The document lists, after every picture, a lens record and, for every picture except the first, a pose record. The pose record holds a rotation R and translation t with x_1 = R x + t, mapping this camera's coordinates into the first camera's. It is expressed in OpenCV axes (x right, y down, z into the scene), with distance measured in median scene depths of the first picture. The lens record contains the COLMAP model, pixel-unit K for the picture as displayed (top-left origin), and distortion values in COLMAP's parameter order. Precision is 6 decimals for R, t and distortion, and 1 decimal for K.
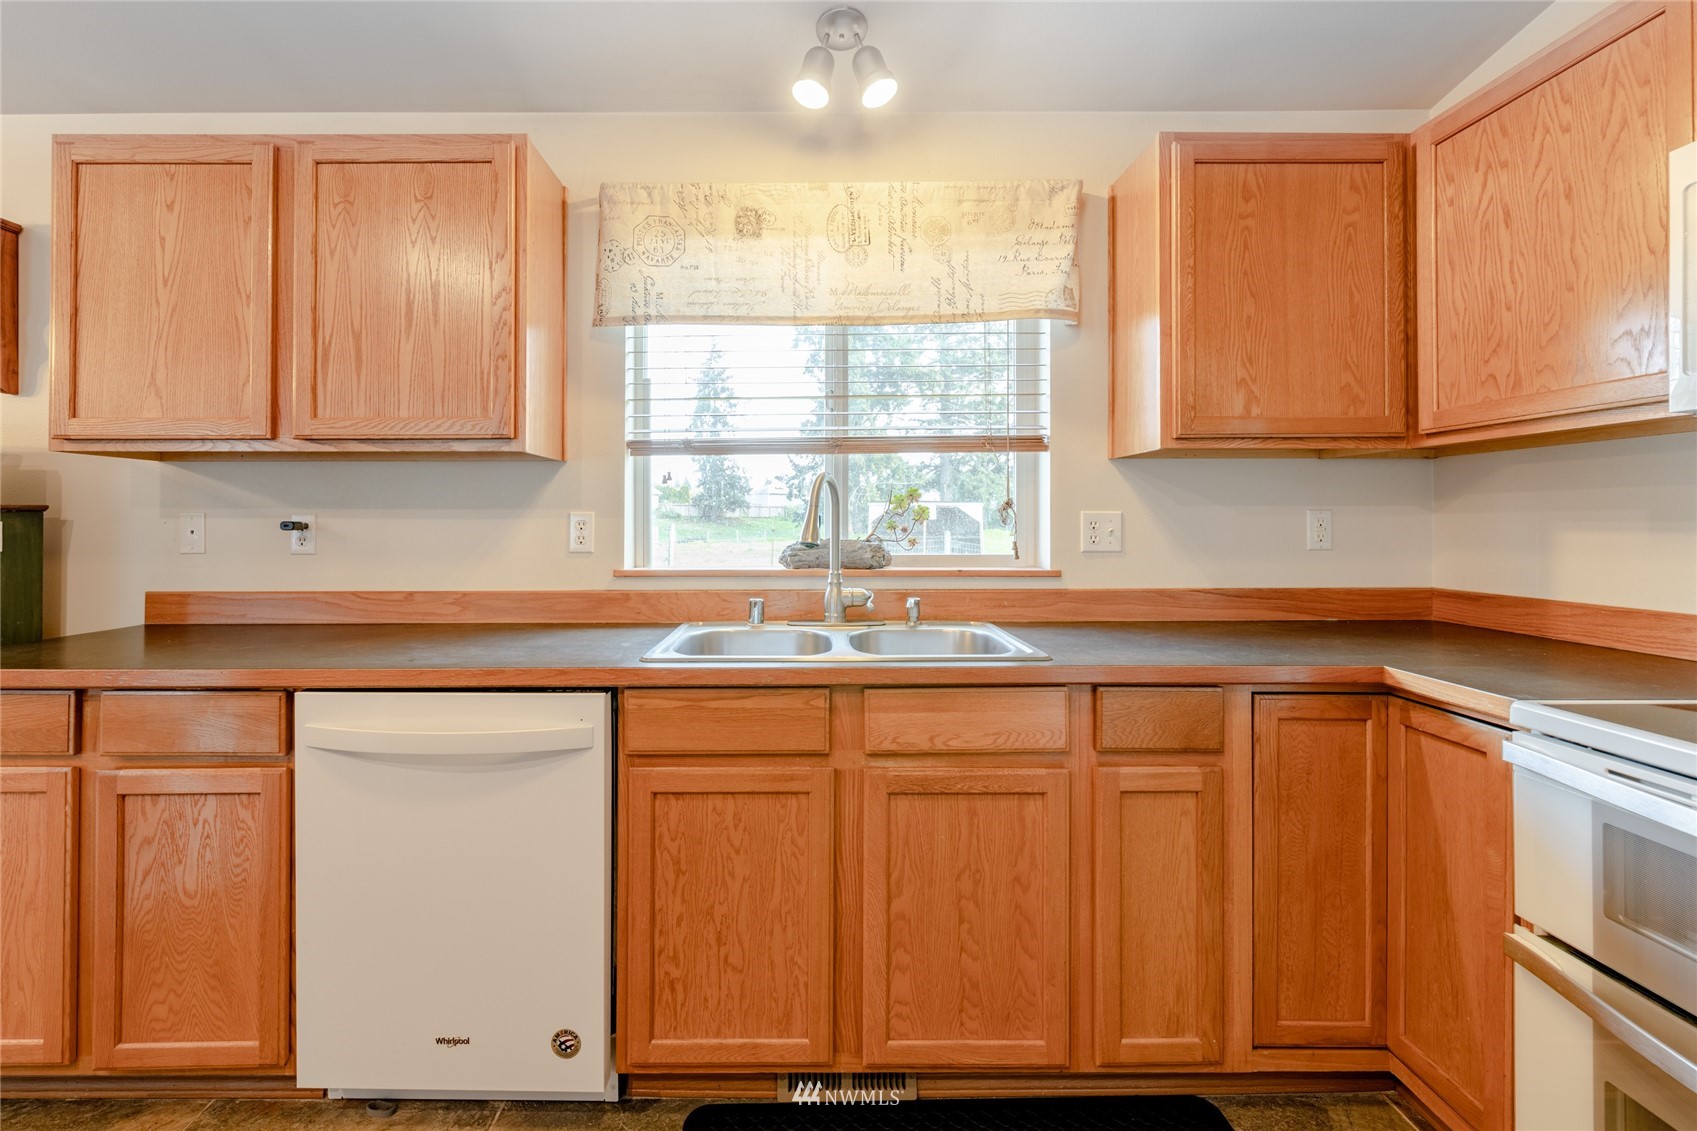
lens RADIAL K [[765.8, 0, 809.4], [0, 765.8, 513.4], [0, 0, 1]] dist [-0.005145, 0.001198]
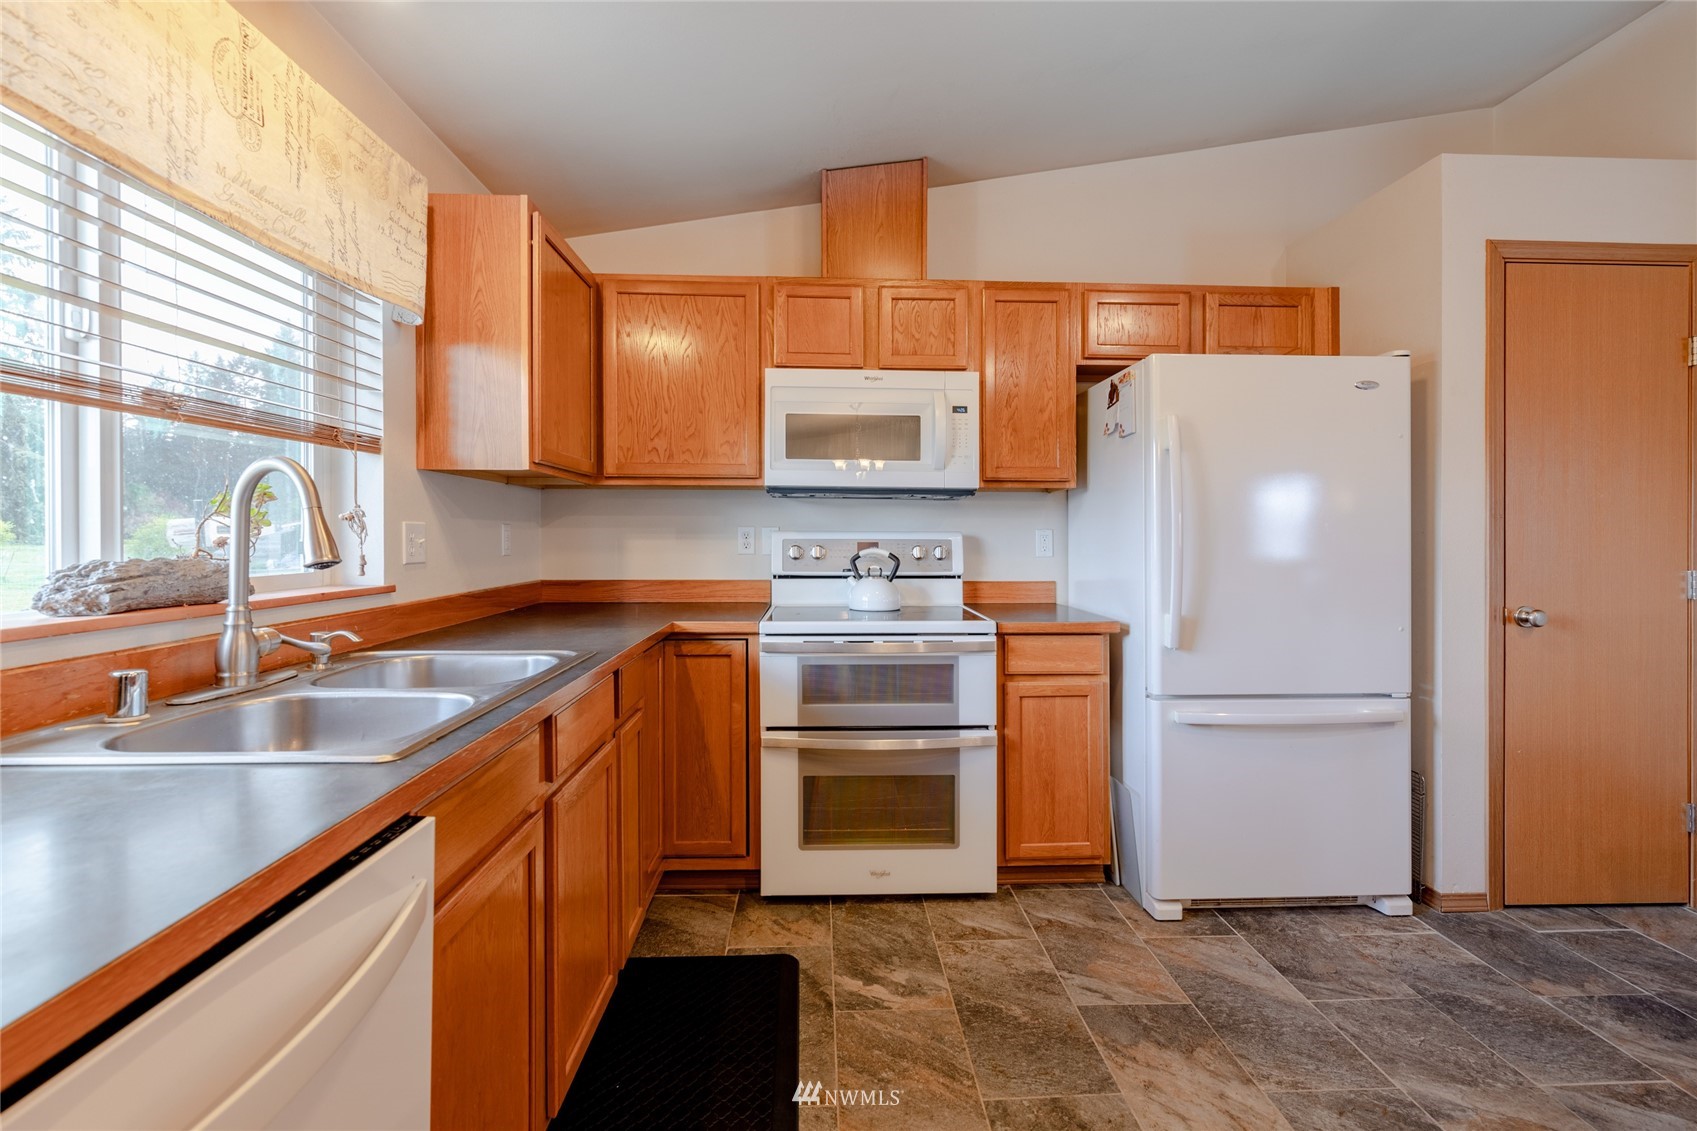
lens RADIAL K [[740.7, 0, 846.0], [0, 740.7, 532.1], [0, 0, 1]] dist [0.000630, 0.000329]
pose [[-0.050344, 0.004834, 0.998720, -0.621043], [-0.013327, 0.999896, -0.005511, 0.008656], [-0.998643, -0.013587, -0.050275, 0.516054]]
